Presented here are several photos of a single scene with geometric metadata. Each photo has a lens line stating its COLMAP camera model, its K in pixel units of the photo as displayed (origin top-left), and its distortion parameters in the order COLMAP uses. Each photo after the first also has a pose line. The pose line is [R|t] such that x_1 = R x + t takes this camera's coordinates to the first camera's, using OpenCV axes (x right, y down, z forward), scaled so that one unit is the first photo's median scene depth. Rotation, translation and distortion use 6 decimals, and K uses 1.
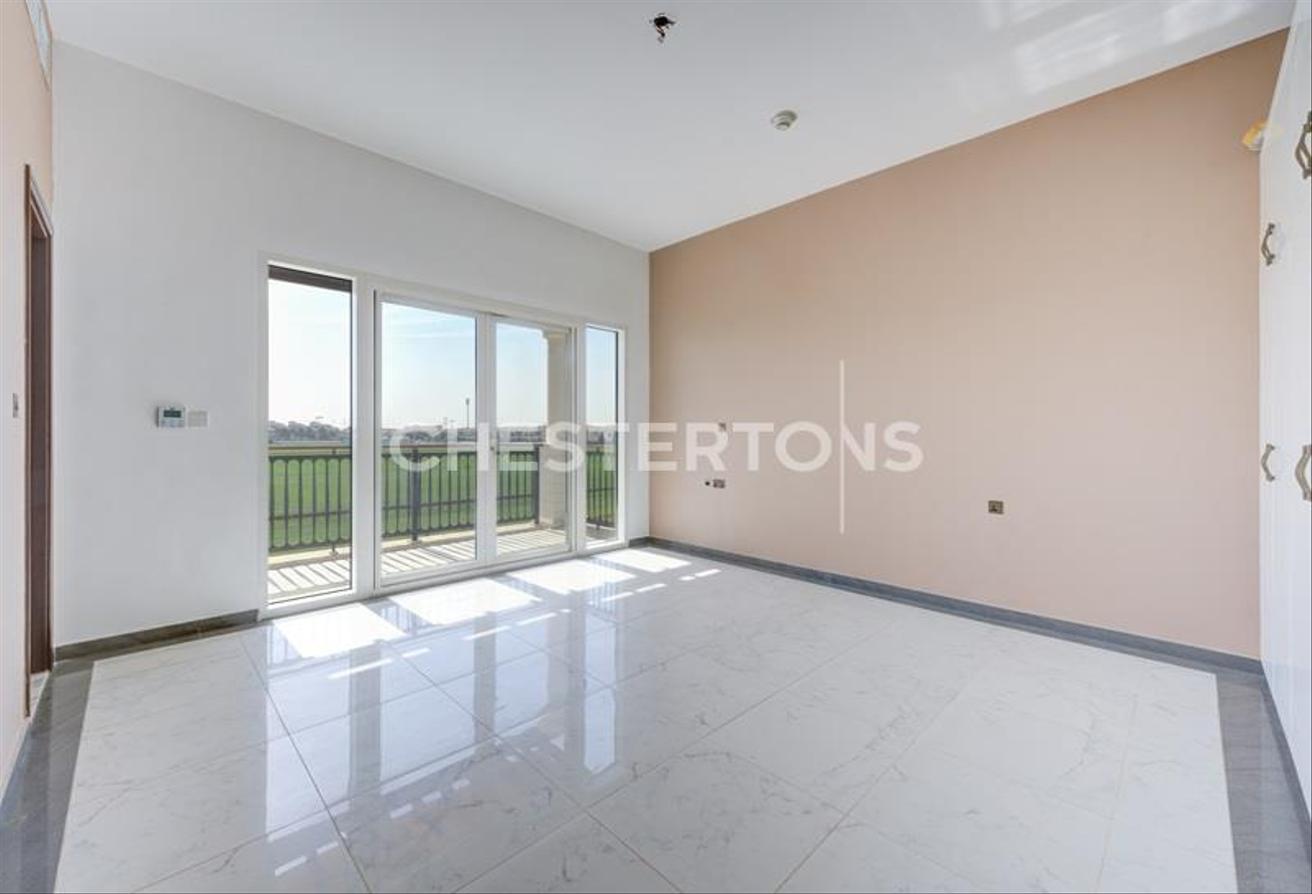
lens RADIAL K [[524.4, 0, 649.0], [0, 524.4, 437.5], [0, 0, 1]] dist [0.012451, -0.000887]
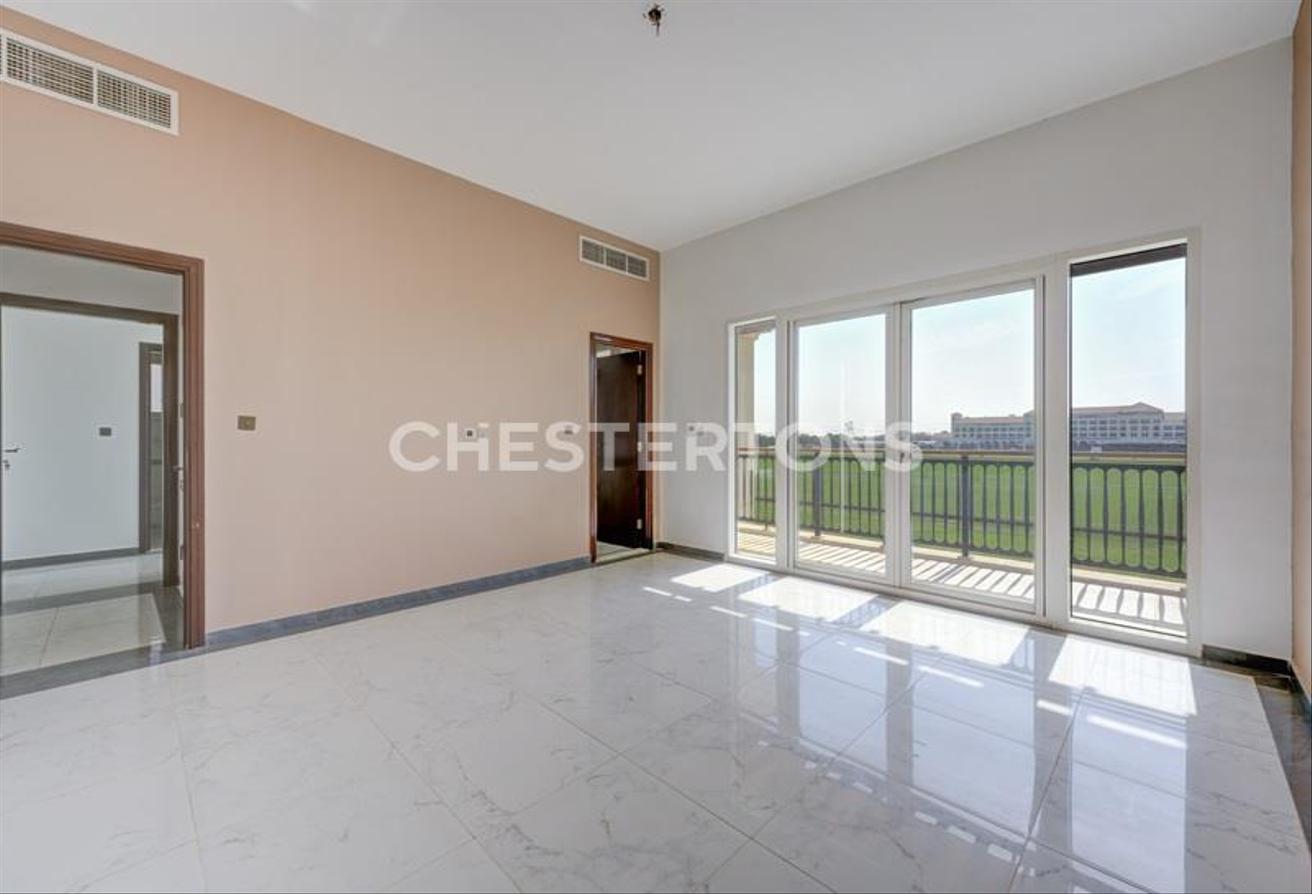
lens RADIAL K [[524.4, 0, 652.5], [0, 524.4, 444.0], [0, 0, 1]] dist [0.012451, -0.000887]
pose [[0.007381, 0.003231, -0.999968, 0.462484], [-0.003550, 0.999989, 0.003205, 0.000952], [0.999966, 0.003527, 0.007392, 0.456097]]
